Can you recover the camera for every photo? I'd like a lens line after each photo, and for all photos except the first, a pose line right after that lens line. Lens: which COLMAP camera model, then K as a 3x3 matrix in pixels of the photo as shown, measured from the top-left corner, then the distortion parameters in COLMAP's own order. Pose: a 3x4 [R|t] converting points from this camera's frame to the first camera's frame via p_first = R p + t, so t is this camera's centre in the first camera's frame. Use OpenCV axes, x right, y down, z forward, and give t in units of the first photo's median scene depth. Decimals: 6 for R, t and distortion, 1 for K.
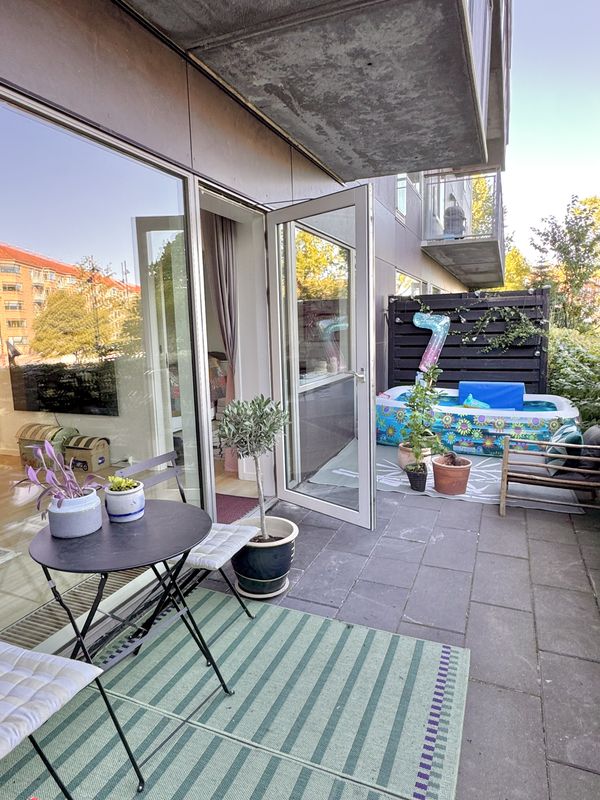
lens RADIAL K [[492.8, 0, 301.3], [0, 492.8, 400.7], [0, 0, 1]] dist [-0.000704, -0.000229]
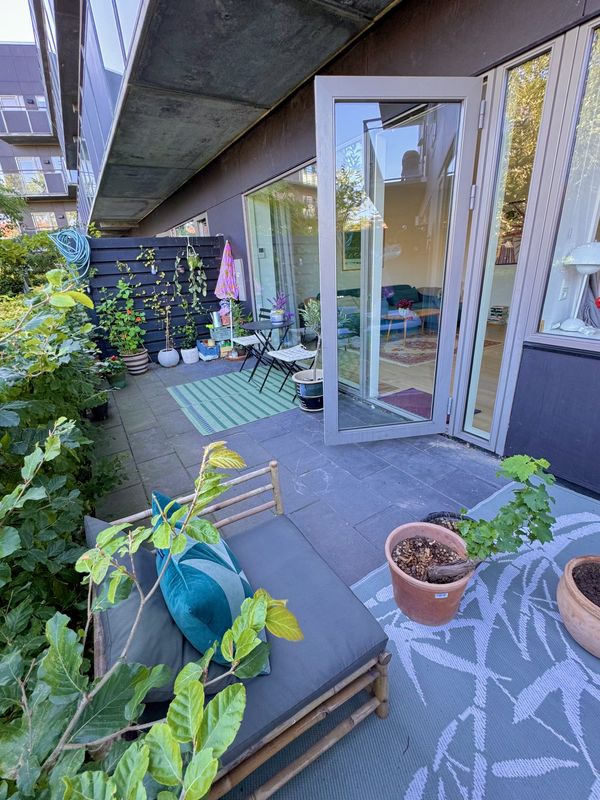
lens RADIAL K [[352.0, 0, 298.1], [0, 352.0, 401.7], [0, 0, 1]] dist [0.001529, 0.000073]
pose [[-0.585944, 0.348428, -0.731620, 1.094259], [-0.056230, 0.883184, 0.465643, -0.291567], [0.808398, 0.313980, -0.497904, 1.944371]]
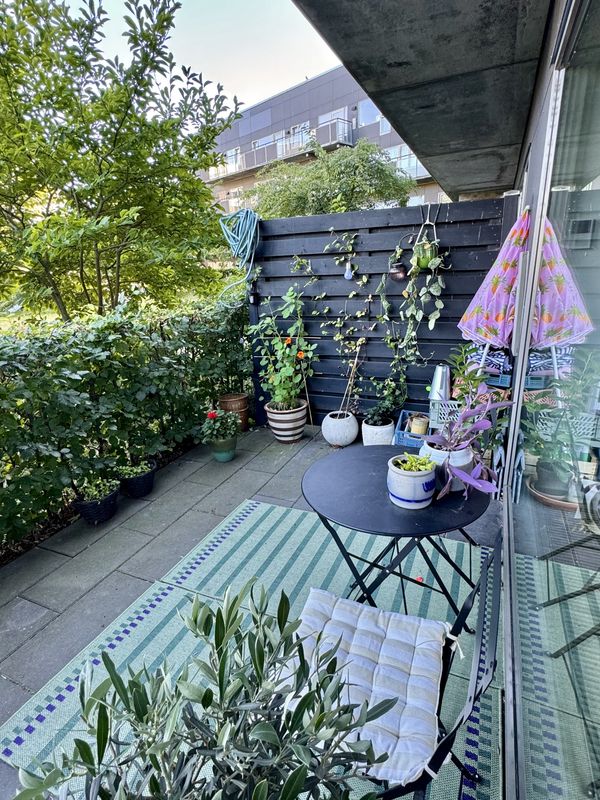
lens RADIAL K [[429.1, 0, 299.9], [0, 429.1, 399.0], [0, 0, 1]] dist [-0.001440, 0.000002]
pose [[-0.997900, 0.055713, 0.033047, -0.170242], [0.064543, 0.898490, 0.434223, -0.191737], [-0.005500, 0.435444, -0.900199, 1.329052]]
